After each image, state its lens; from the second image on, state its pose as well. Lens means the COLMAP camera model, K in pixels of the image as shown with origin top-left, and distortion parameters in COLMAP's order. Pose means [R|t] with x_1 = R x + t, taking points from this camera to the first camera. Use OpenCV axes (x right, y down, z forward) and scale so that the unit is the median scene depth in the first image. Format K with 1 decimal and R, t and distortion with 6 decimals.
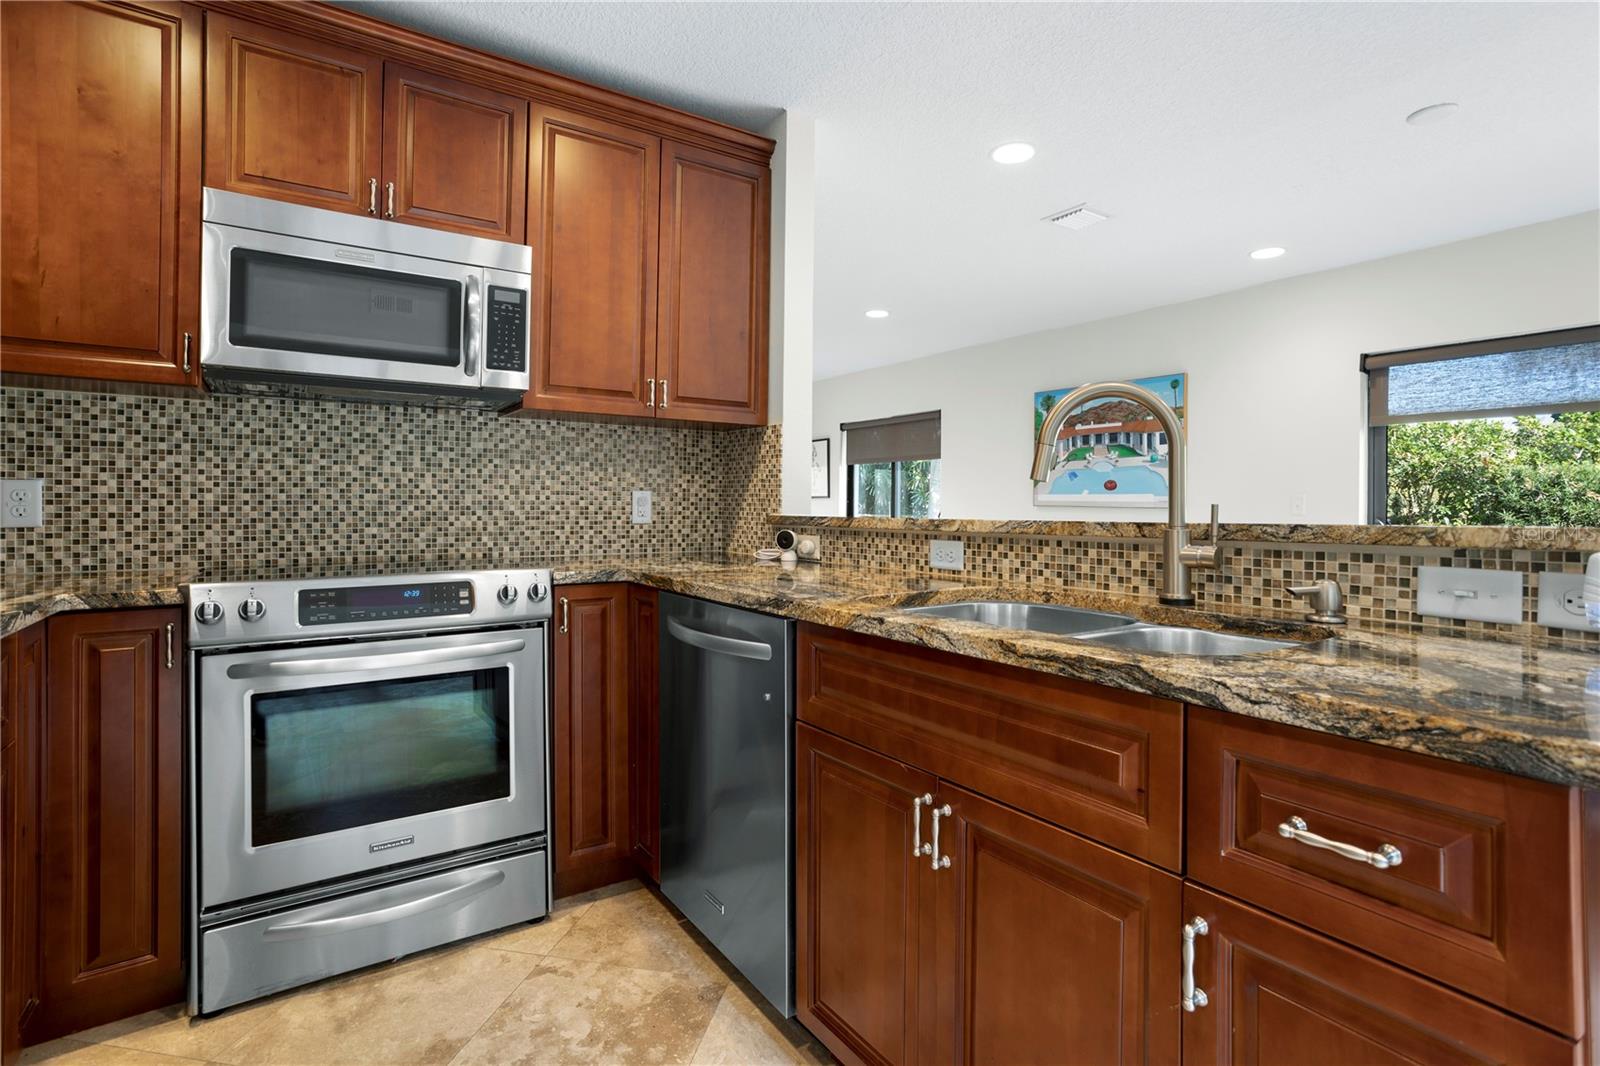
lens RADIAL K [[781.2, 0, 793.9], [0, 781.2, 502.5], [0, 0, 1]] dist [-0.049321, 0.027345]
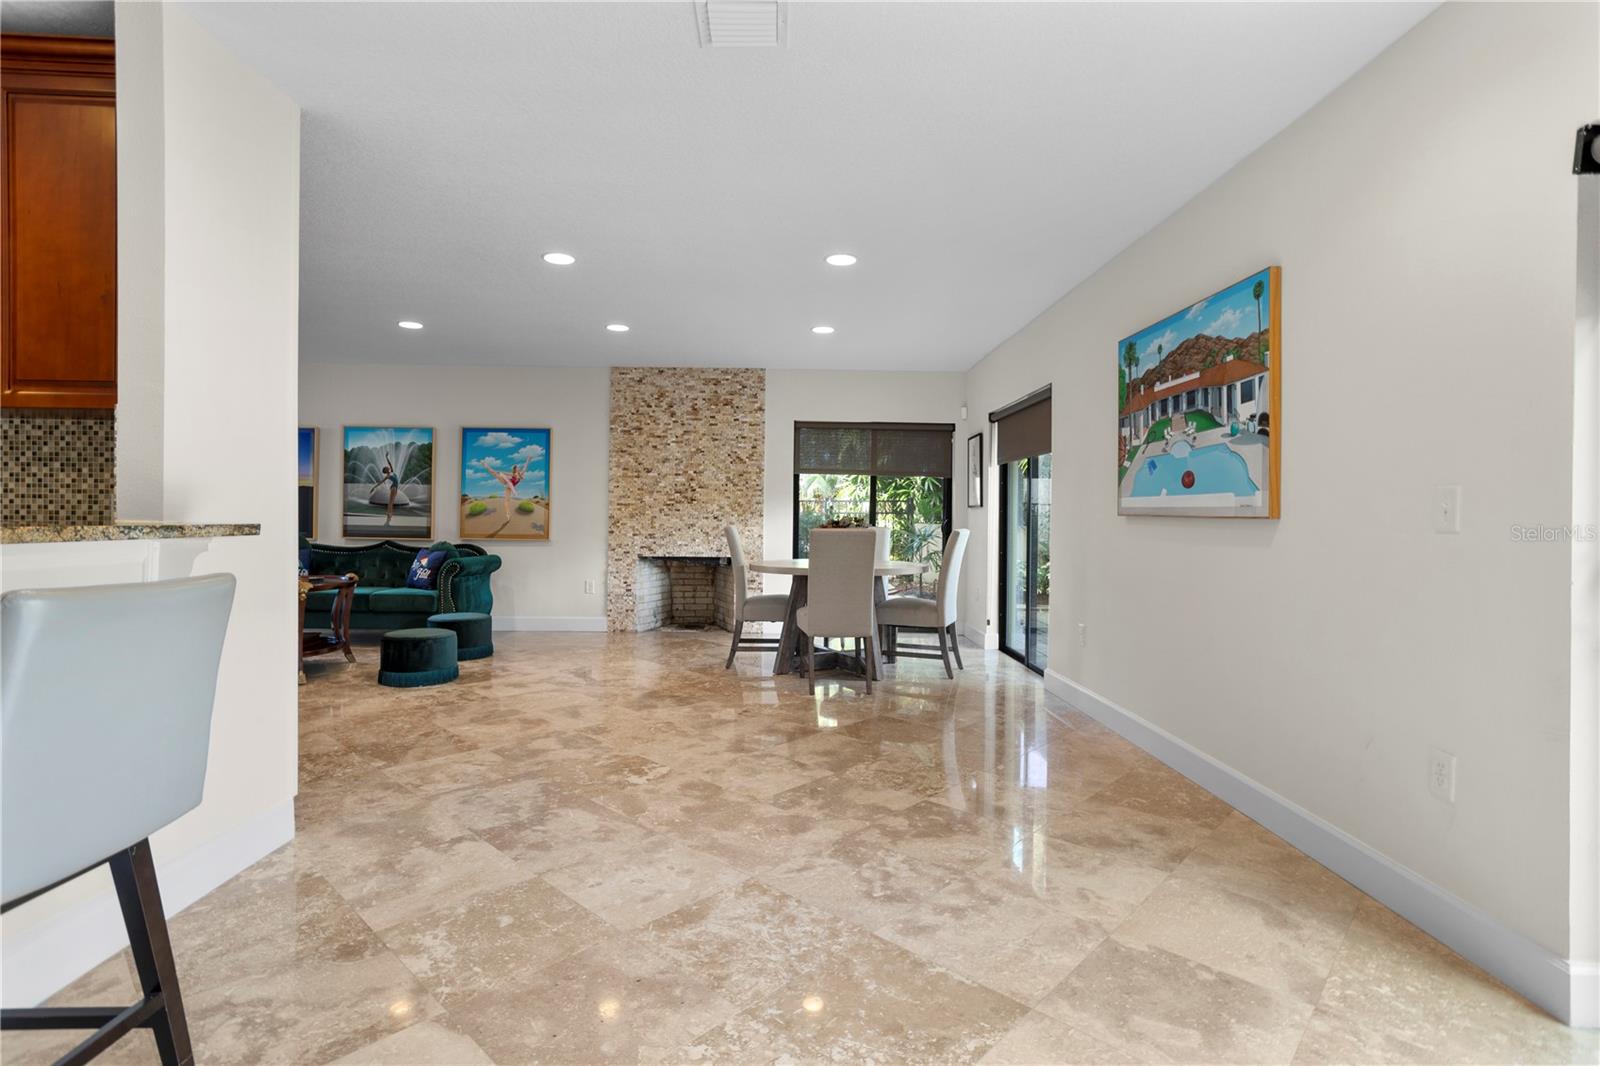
lens RADIAL K [[781.2, 0, 805.6], [0, 781.2, 518.3], [0, 0, 1]] dist [-0.049321, 0.027345]
pose [[0.850681, 0.001213, -0.525681, 1.248863], [0.000369, 0.999996, 0.002904, 0.015322], [0.525682, -0.002665, 0.850677, 0.908233]]
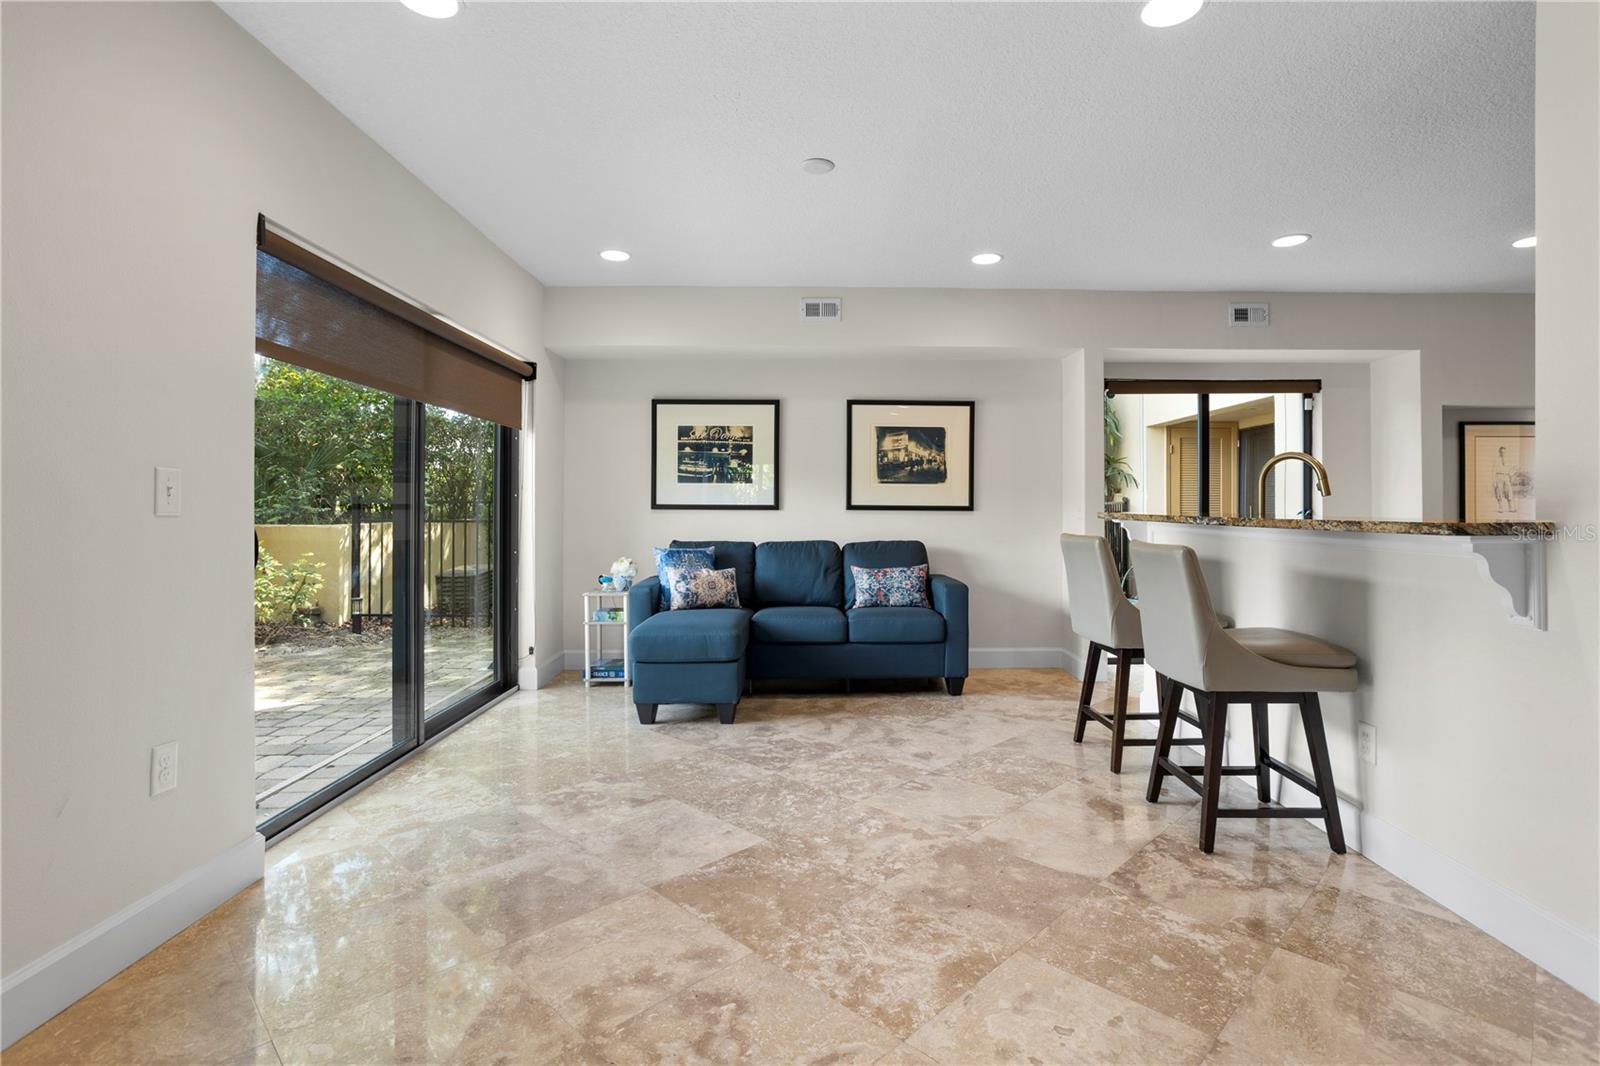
lens RADIAL K [[781.2, 0, 798.9], [0, 781.2, 502.0], [0, 0, 1]] dist [-0.049321, 0.027345]
pose [[-0.828145, -0.005133, 0.560491, 0.238457], [-0.011351, 0.999907, -0.007614, 0.016595], [-0.560399, -0.012667, -0.828126, 2.541513]]
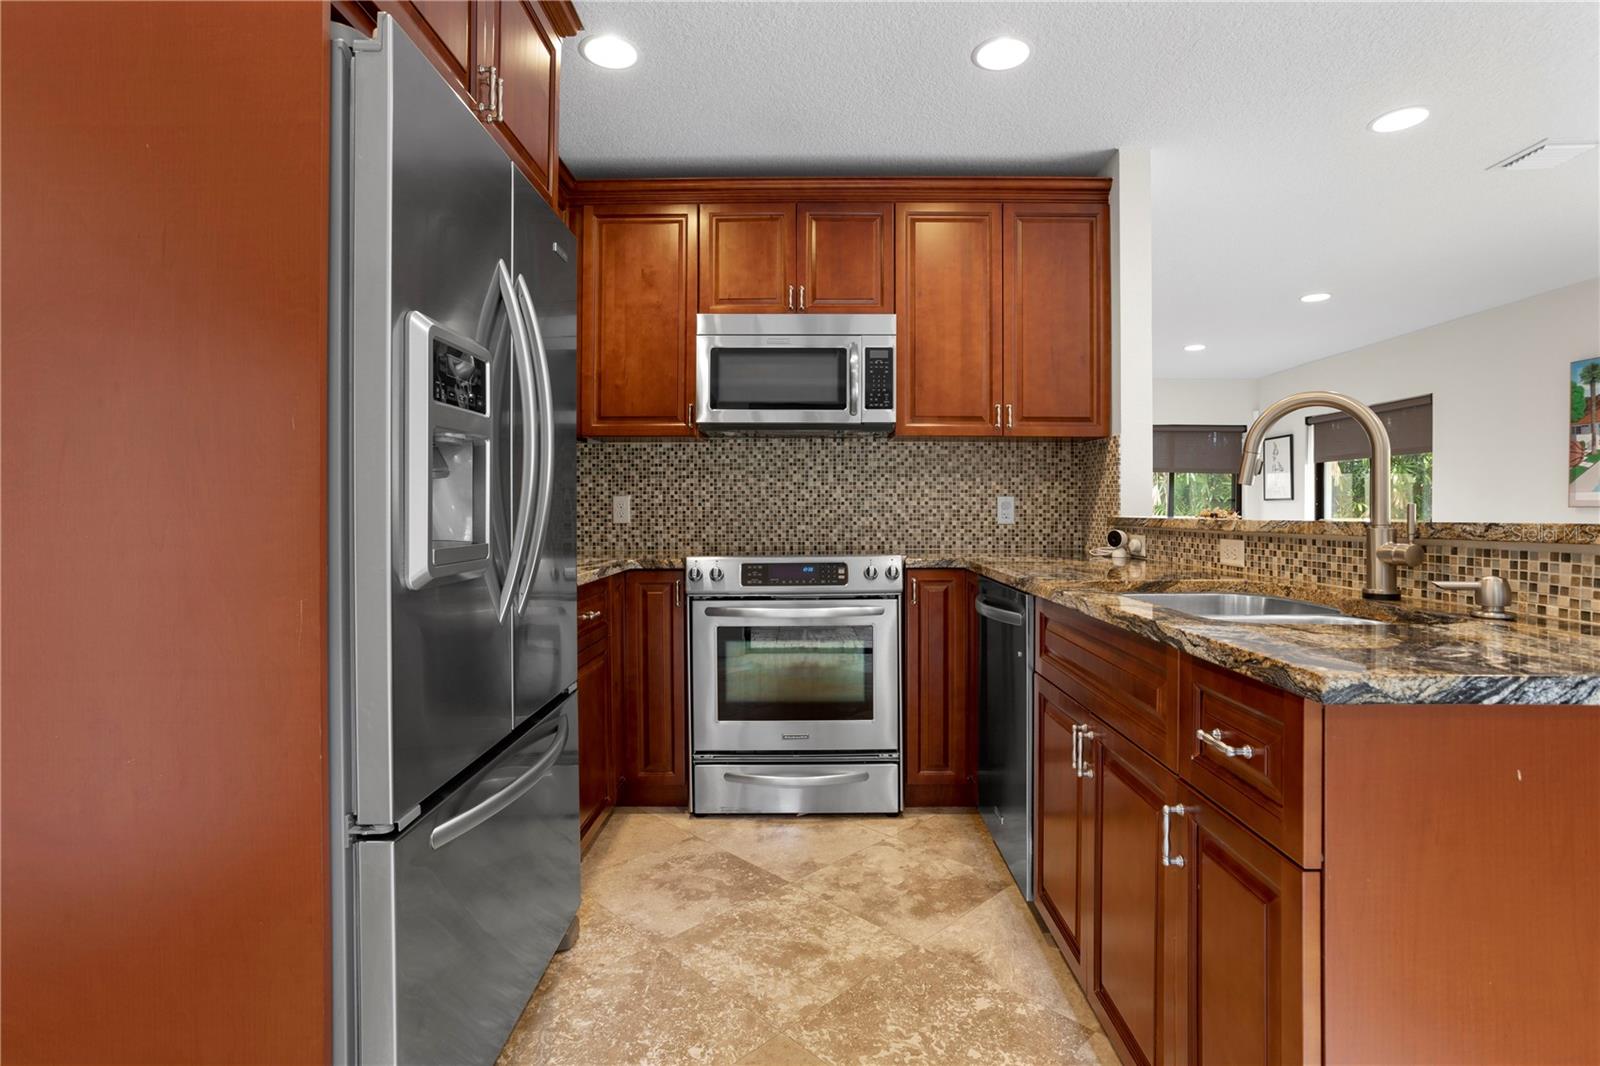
lens RADIAL K [[781.2, 0, 803.2], [0, 781.2, 508.1], [0, 0, 1]] dist [-0.049321, 0.027345]
pose [[0.826646, -0.006186, -0.562689, 0.293759], [0.006849, 0.999976, -0.000933, 0.002313], [0.562681, -0.003083, 0.826668, -0.205994]]
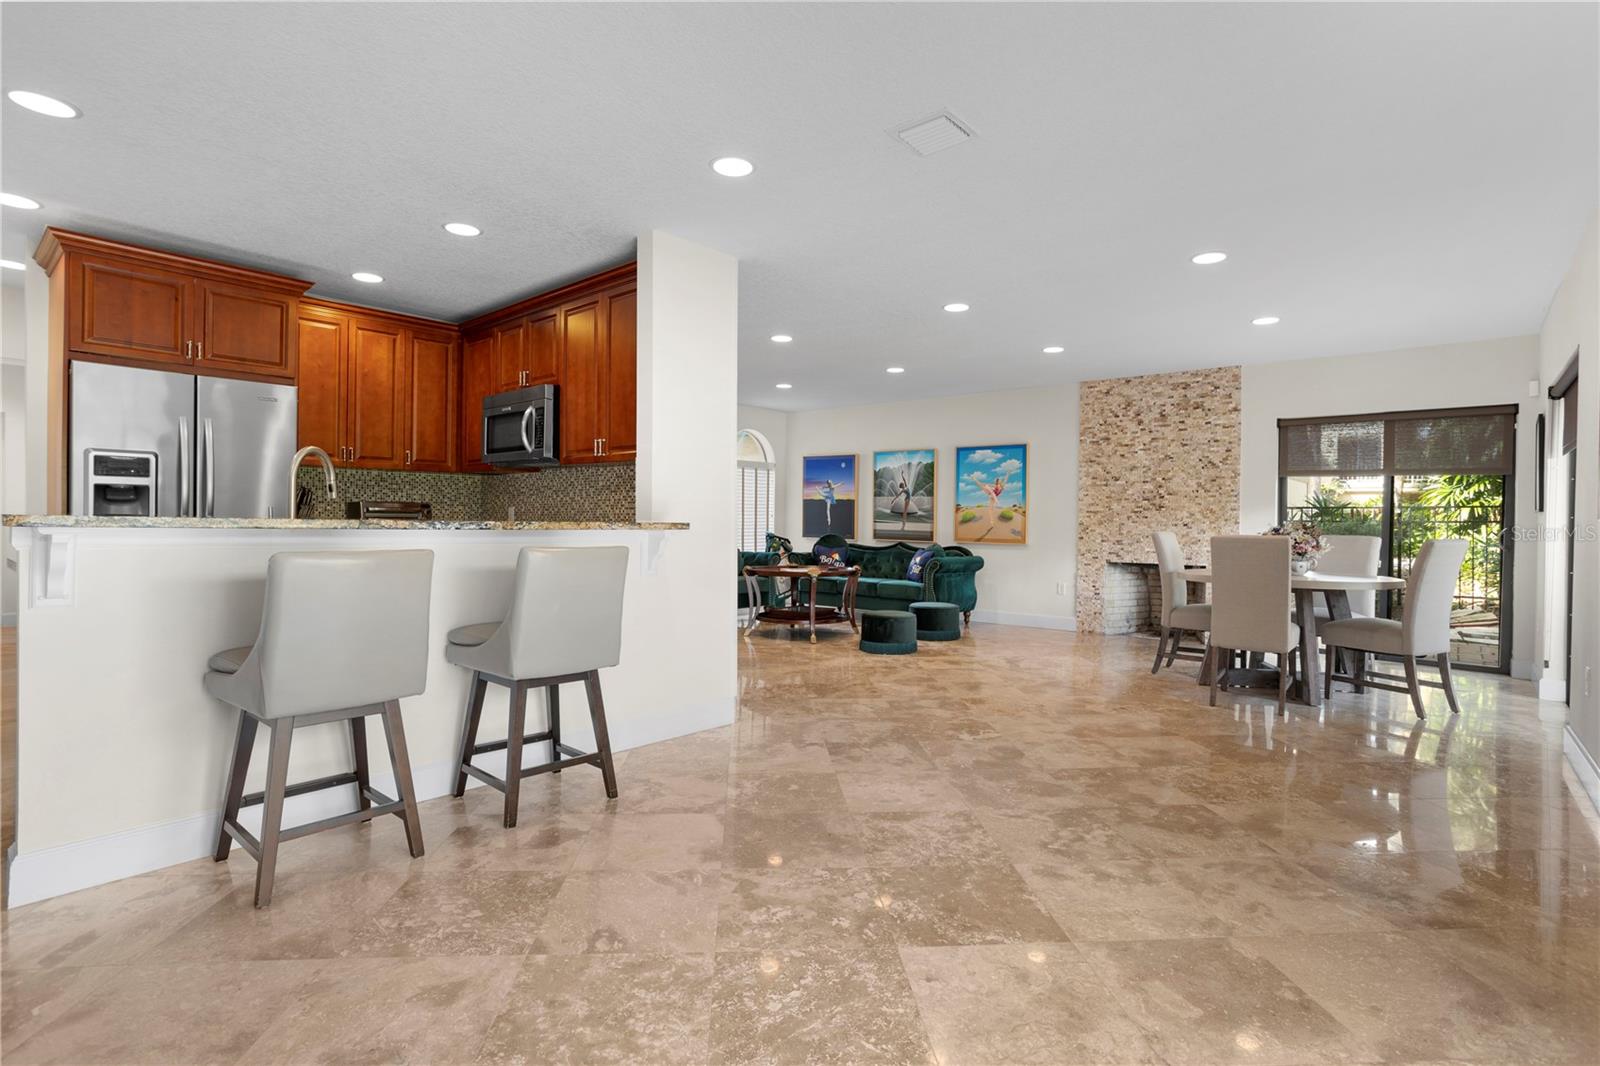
lens RADIAL K [[781.2, 0, 809.7], [0, 781.2, 531.1], [0, 0, 1]] dist [-0.049321, 0.027345]
pose [[0.275043, 0.009078, -0.961389, 1.858494], [-0.003845, 0.999958, 0.008342, 0.028178], [0.961424, 0.001402, 0.275067, 1.165171]]
